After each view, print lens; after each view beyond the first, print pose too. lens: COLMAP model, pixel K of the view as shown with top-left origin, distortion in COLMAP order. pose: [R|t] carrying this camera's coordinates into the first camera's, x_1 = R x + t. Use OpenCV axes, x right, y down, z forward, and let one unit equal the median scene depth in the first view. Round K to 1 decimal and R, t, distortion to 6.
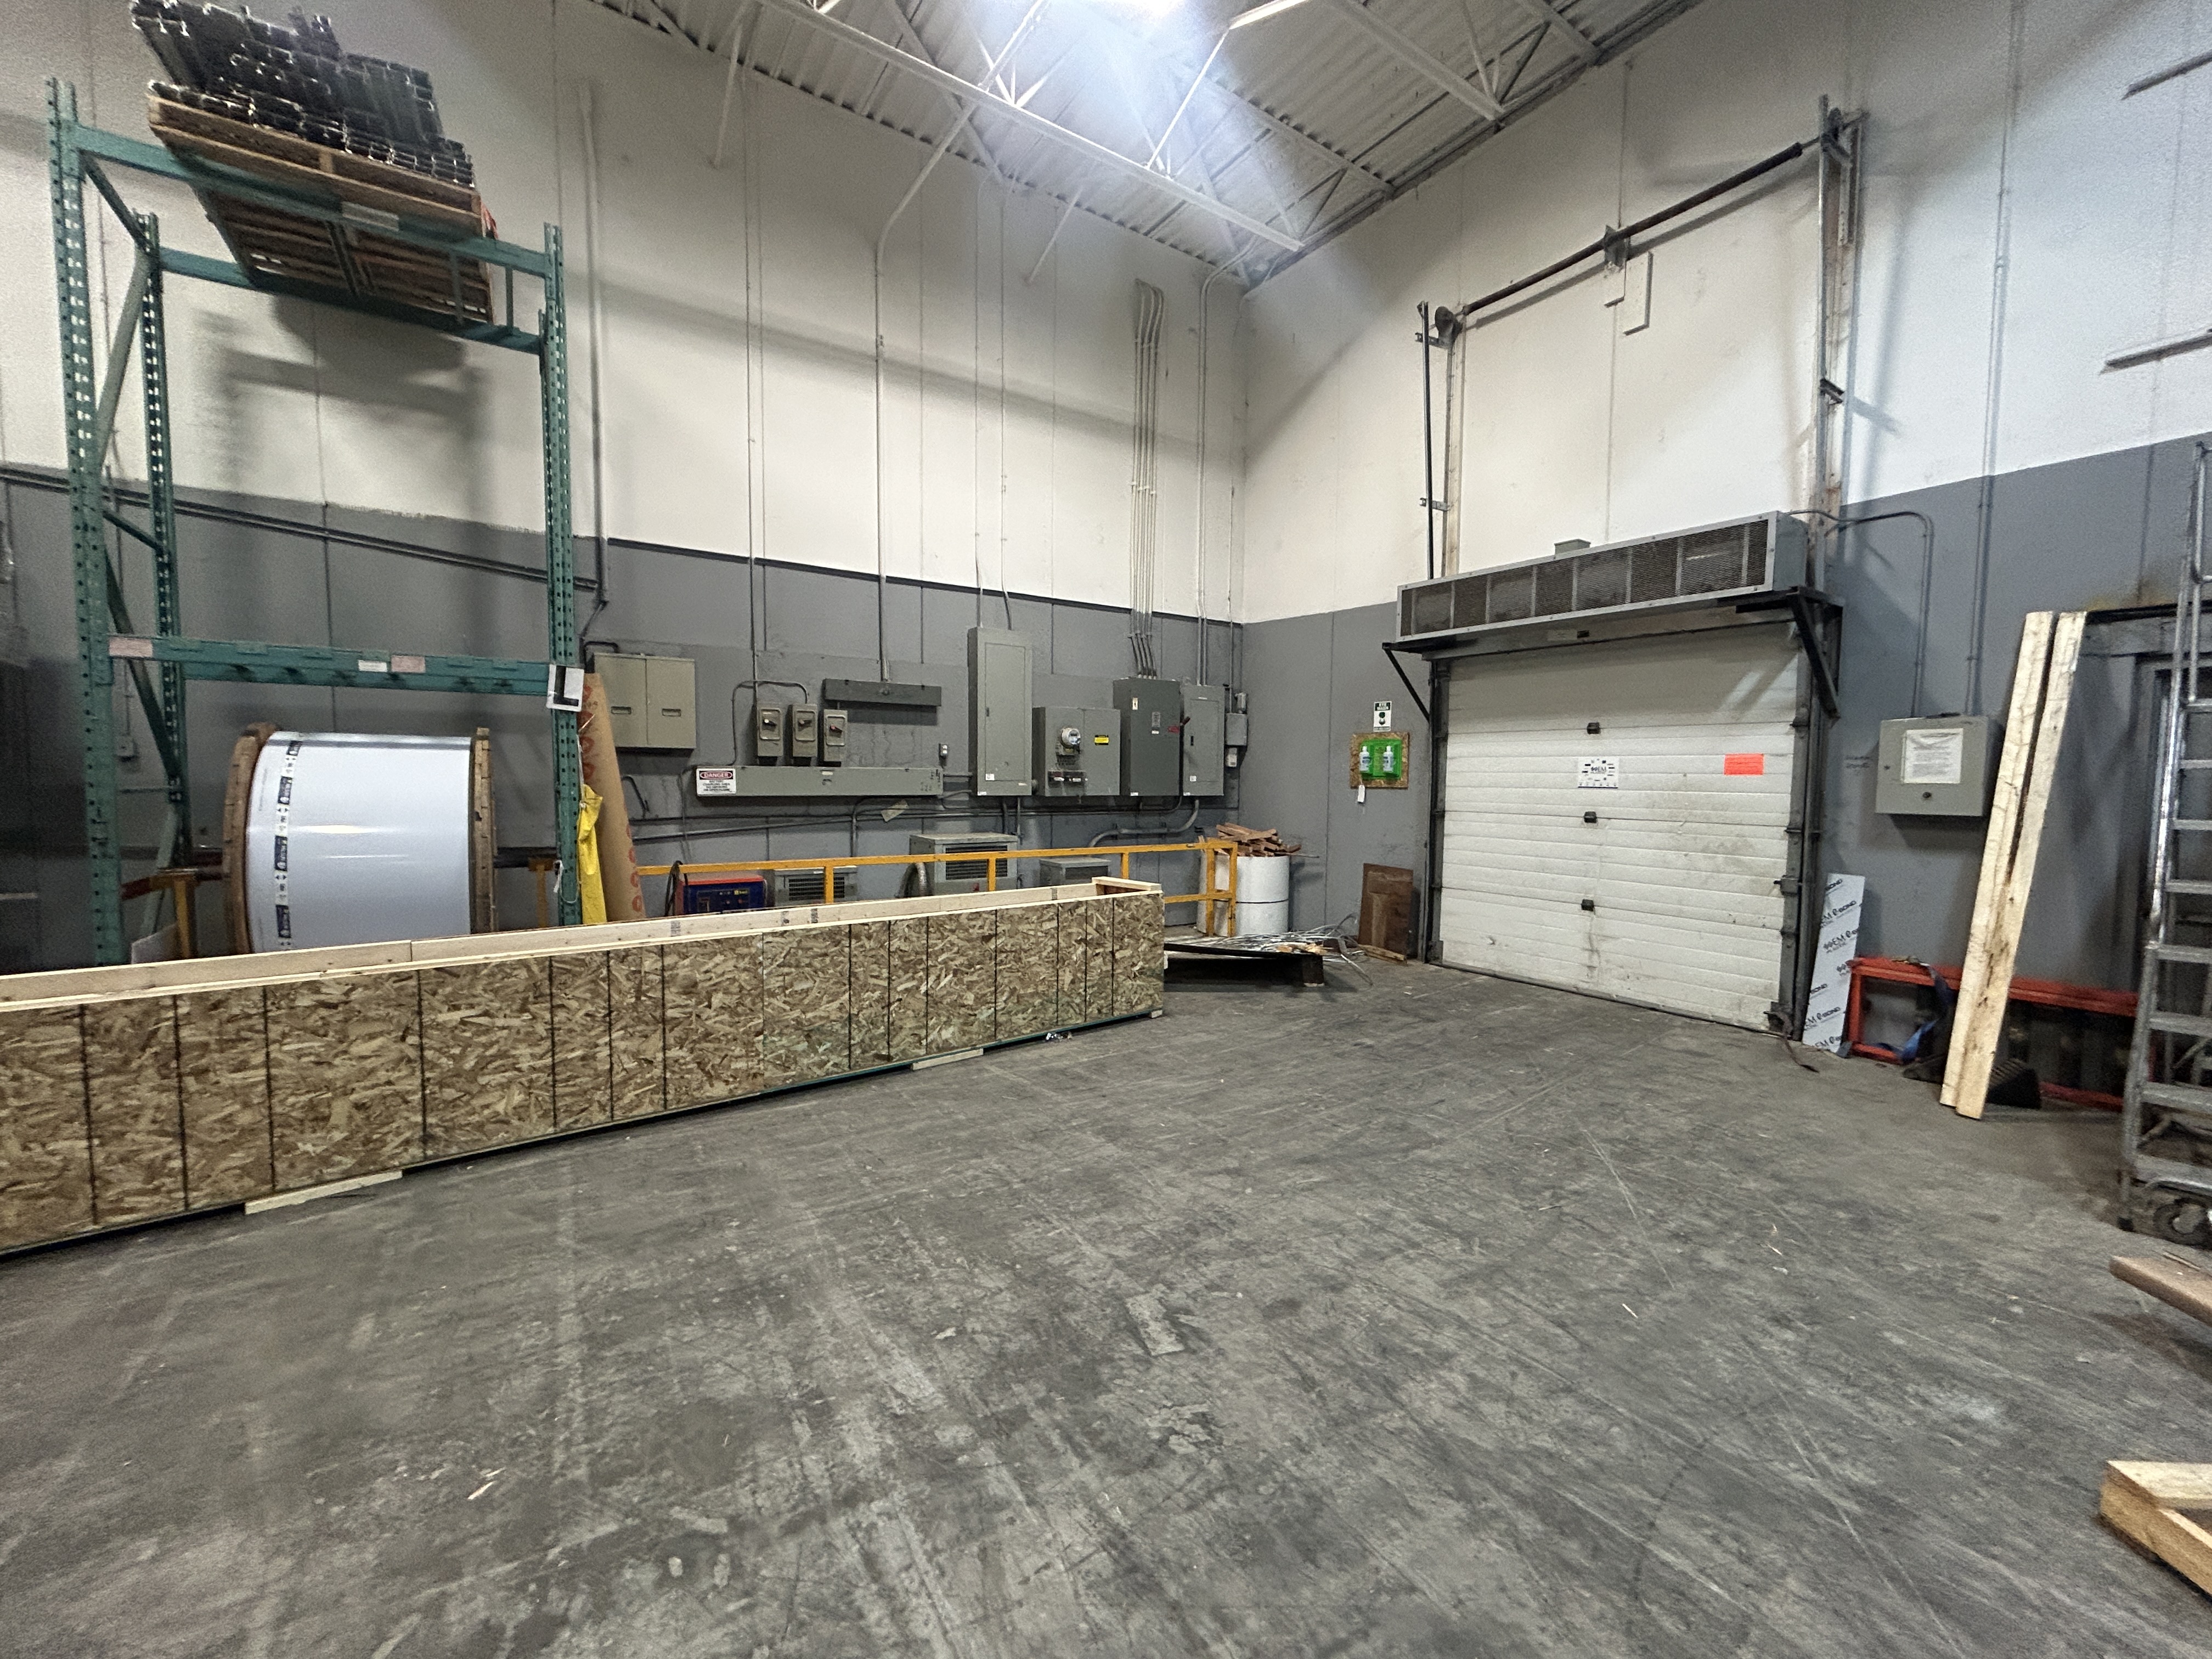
lens RADIAL K [[884.9, 0, 1109.1], [0, 884.9, 833.1], [0, 0, 1]] dist [-0.000459, -0.000171]
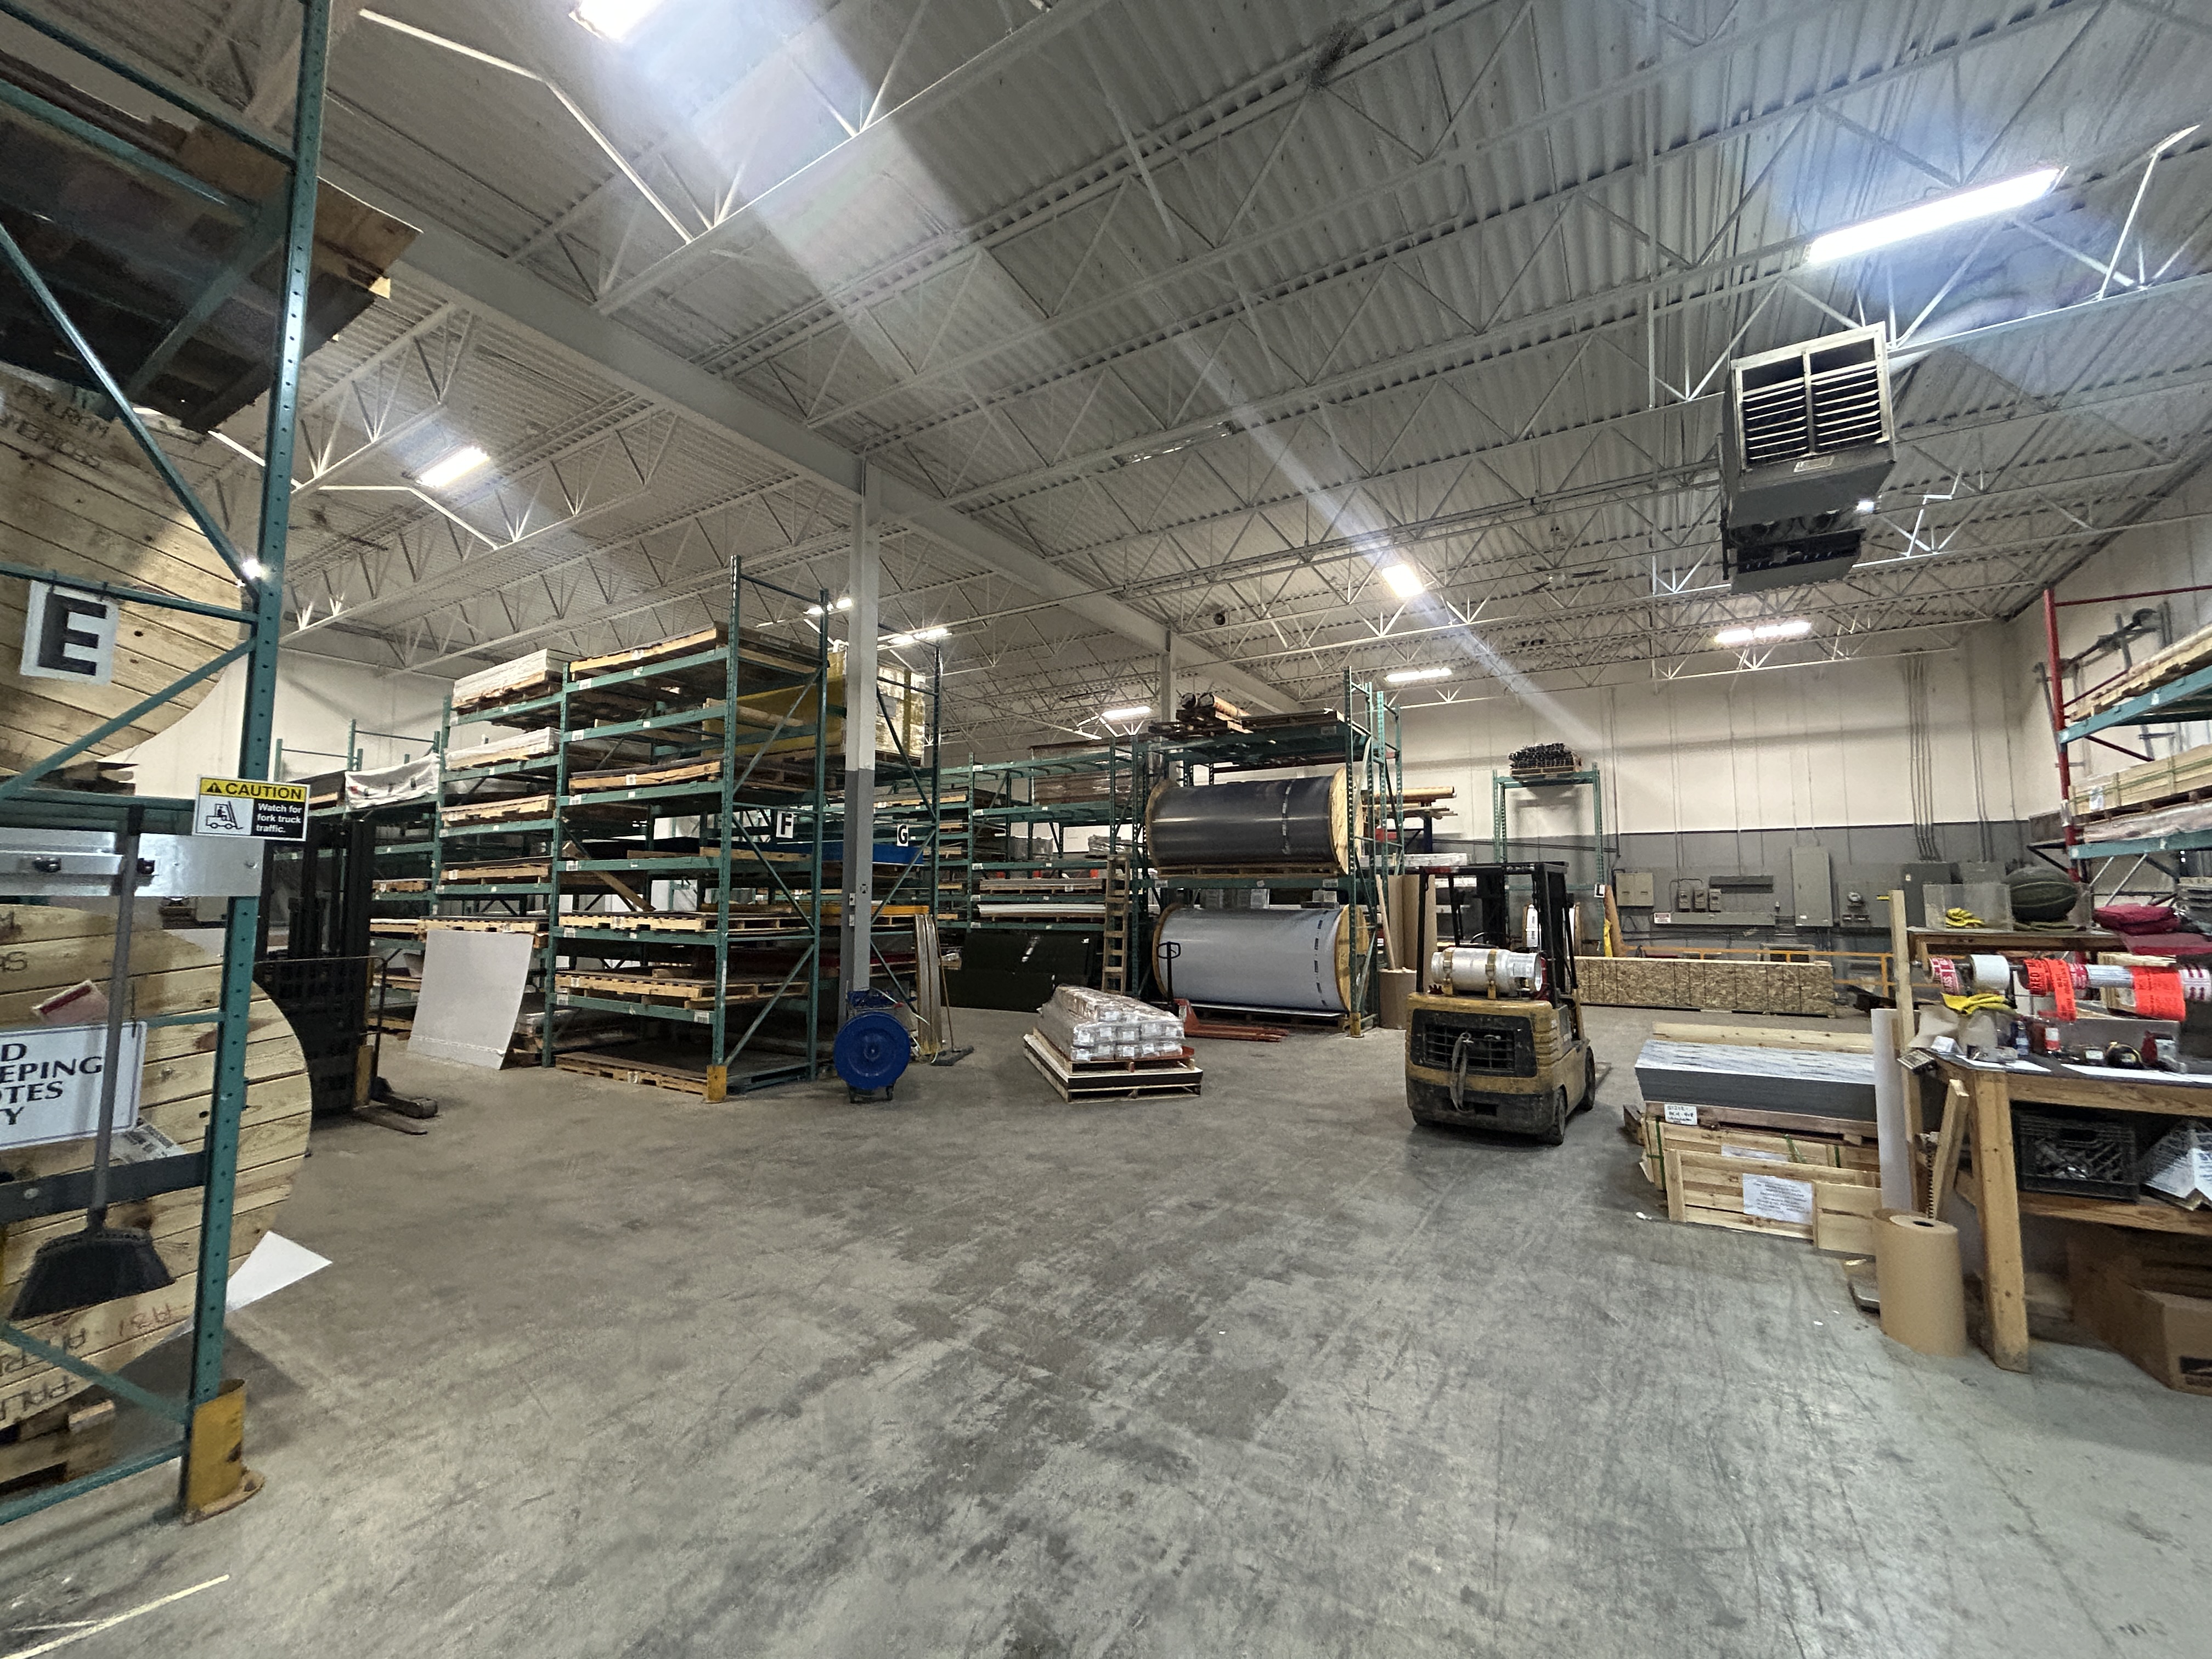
lens RADIAL K [[884.9, 0, 1109.1], [0, 884.9, 833.1], [0, 0, 1]] dist [-0.000459, -0.000171]
pose [[0.415580, -0.078896, -0.906128, 1.210201], [-0.058678, 0.991830, -0.113270, 0.080516], [0.907662, 0.100243, 0.407556, -1.509942]]
